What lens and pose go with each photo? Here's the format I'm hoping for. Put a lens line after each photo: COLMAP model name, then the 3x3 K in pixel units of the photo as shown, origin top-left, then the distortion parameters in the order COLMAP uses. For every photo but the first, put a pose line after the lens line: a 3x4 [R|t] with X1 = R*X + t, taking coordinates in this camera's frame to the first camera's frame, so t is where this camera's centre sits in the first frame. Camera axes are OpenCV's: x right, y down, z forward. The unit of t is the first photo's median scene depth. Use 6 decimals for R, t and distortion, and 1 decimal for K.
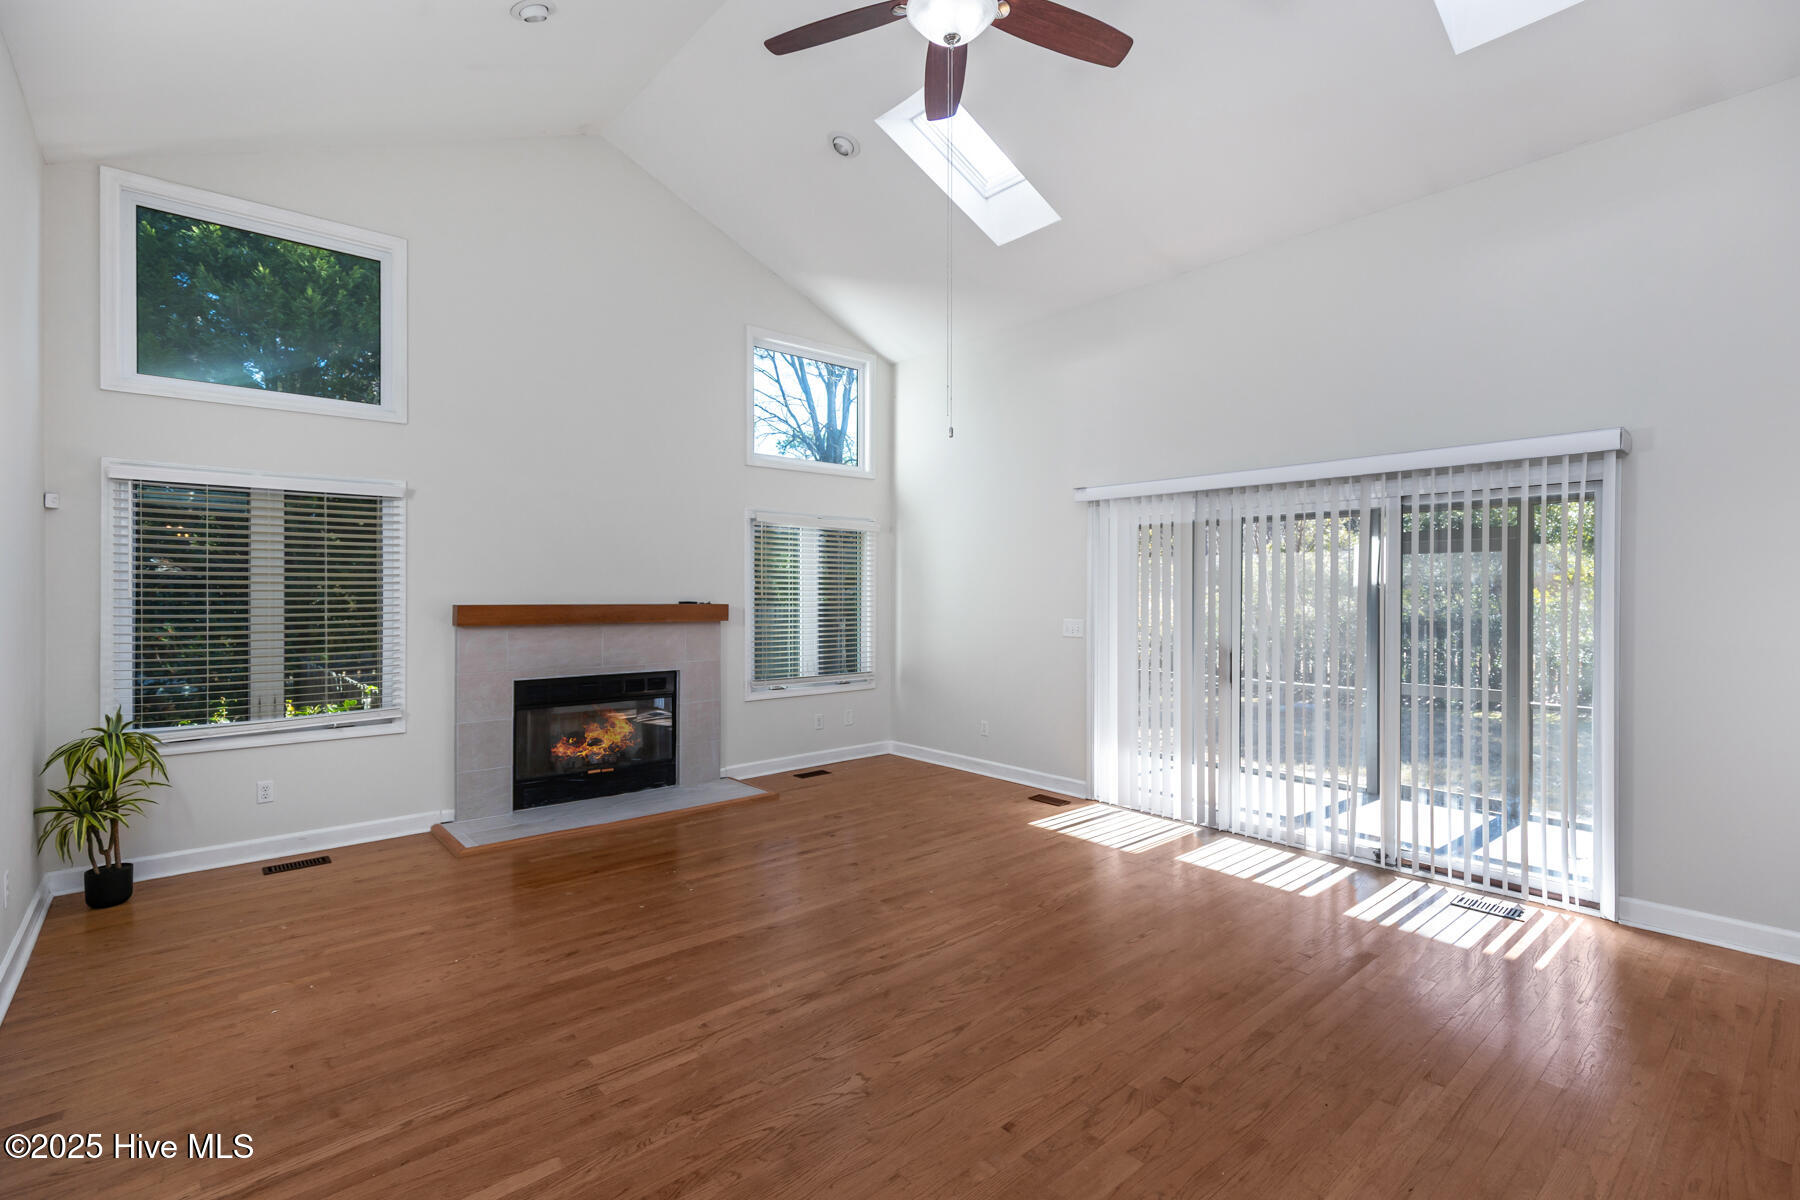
lens RADIAL K [[817.7, 0, 920.4], [0, 817.7, 595.1], [0, 0, 1]] dist [0.013531, -0.001341]
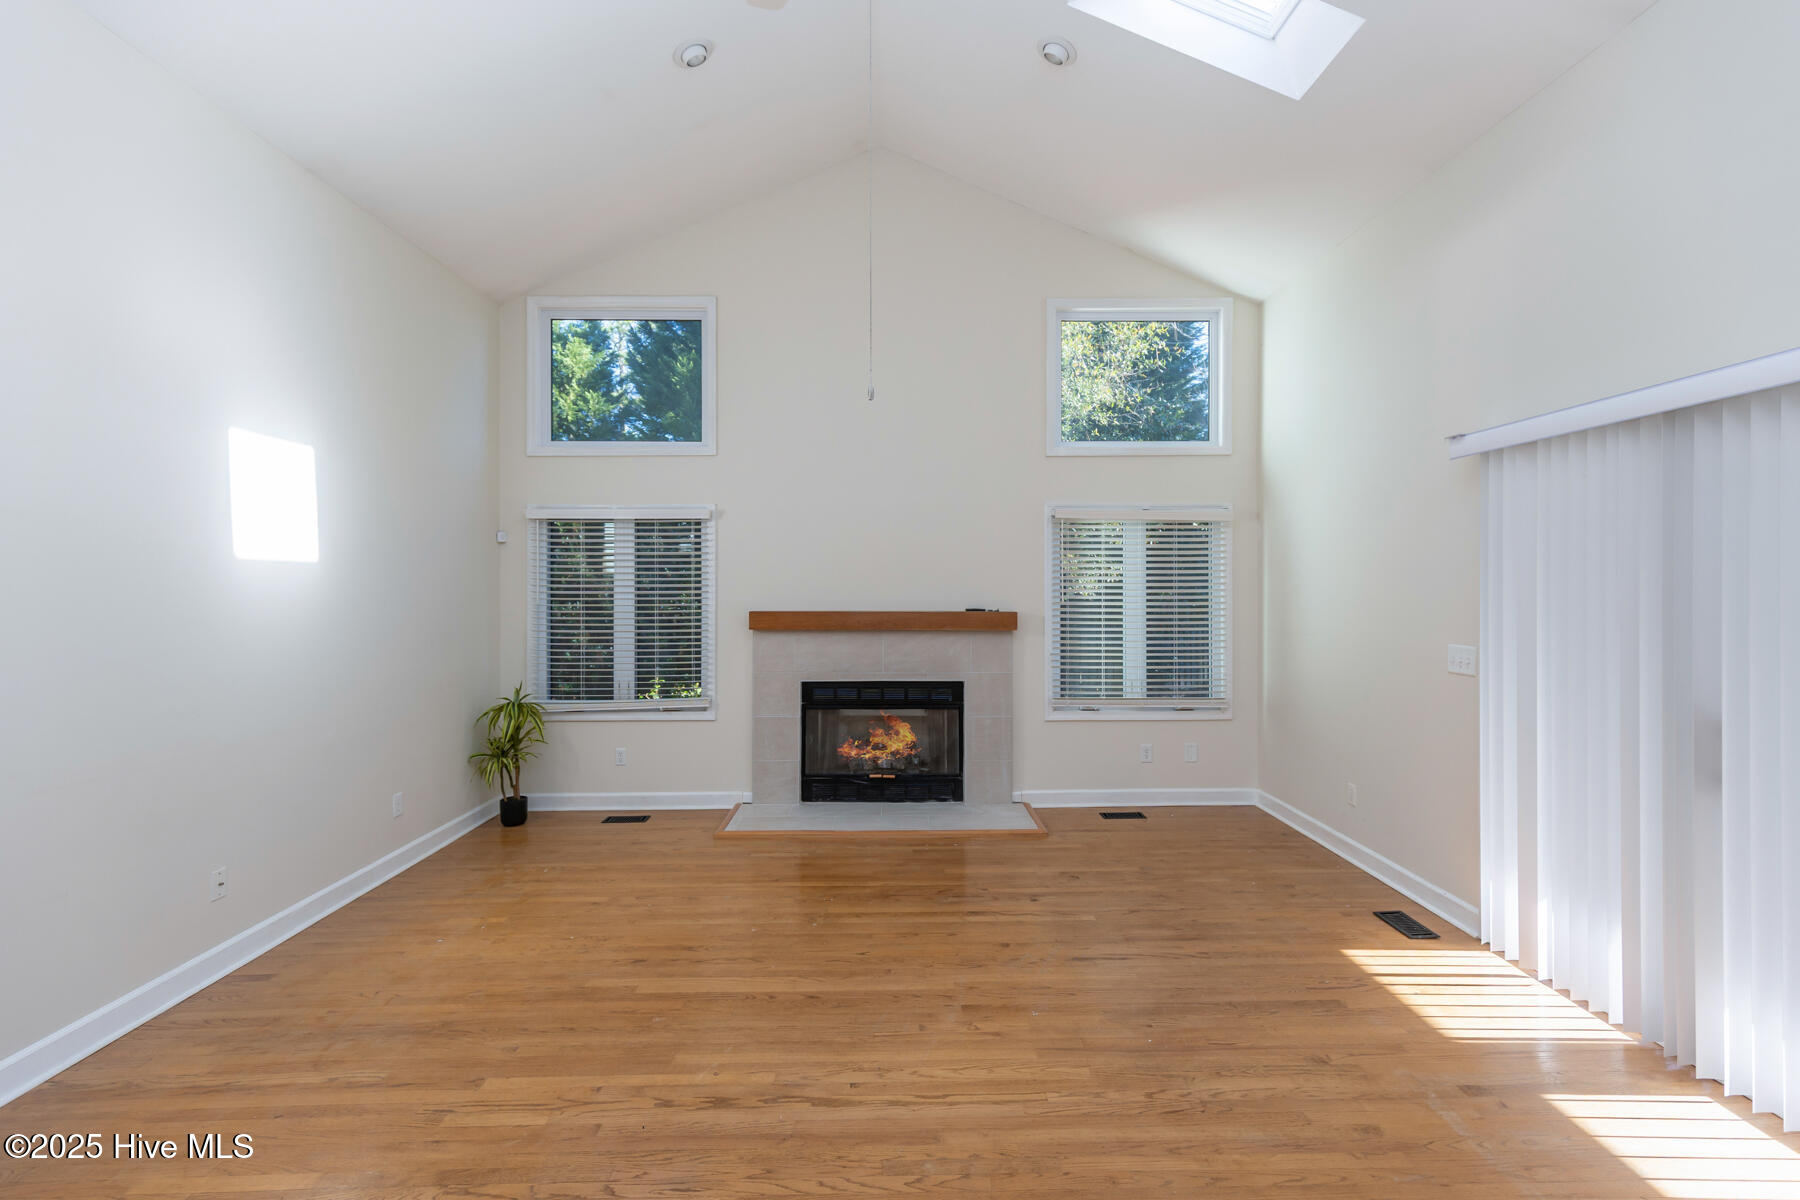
lens RADIAL K [[817.7, 0, 910.7], [0, 817.7, 587.0], [0, 0, 1]] dist [0.013531, -0.001341]
pose [[0.759932, -0.003294, -0.649994, 0.330593], [0.001315, 0.999993, -0.003530, -0.016430], [0.650001, 0.001828, 0.759931, 0.294206]]
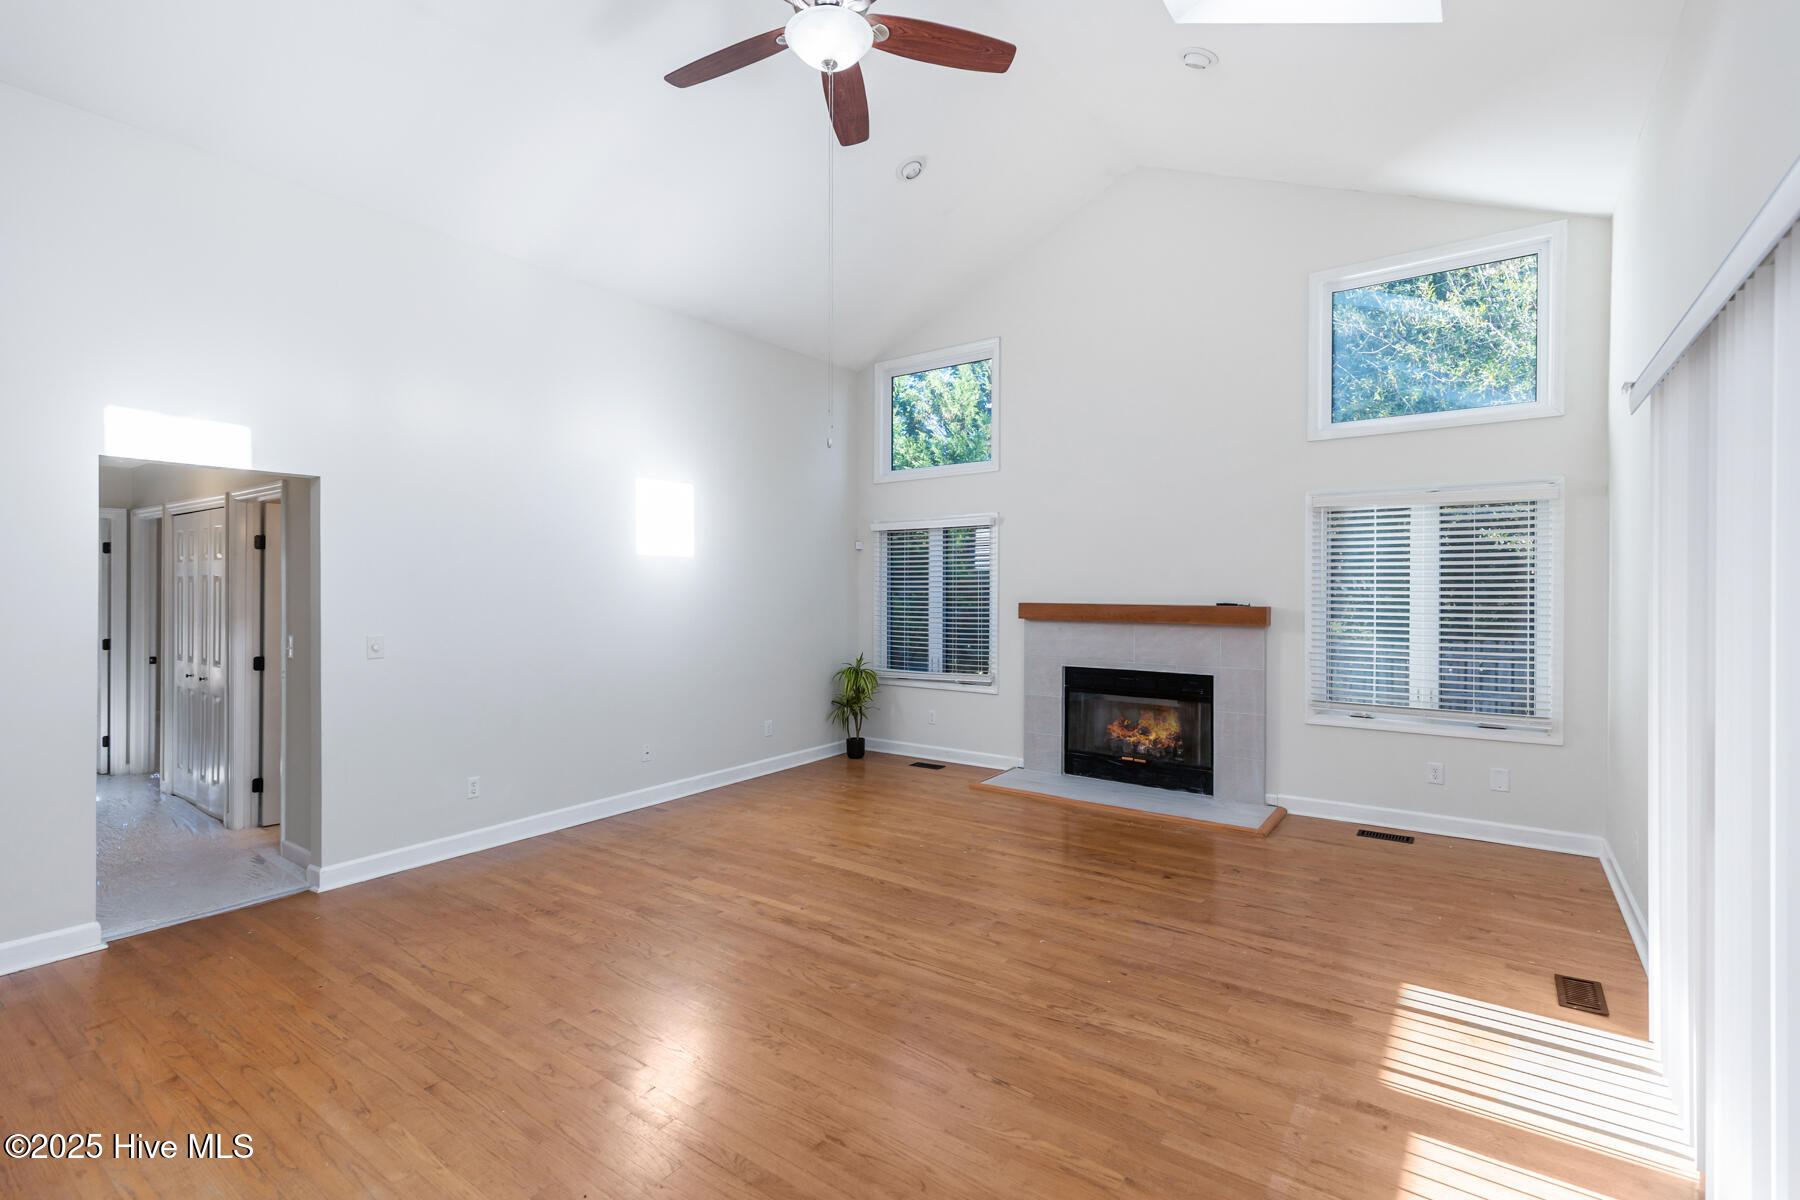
lens RADIAL K [[817.7, 0, 909.1], [0, 817.7, 592.1], [0, 0, 1]] dist [0.013531, -0.001341]
pose [[0.224842, 0.005227, -0.974381, 0.670213], [-0.001032, 0.999986, 0.005127, -0.011582], [0.974395, -0.000147, 0.224845, 0.536574]]
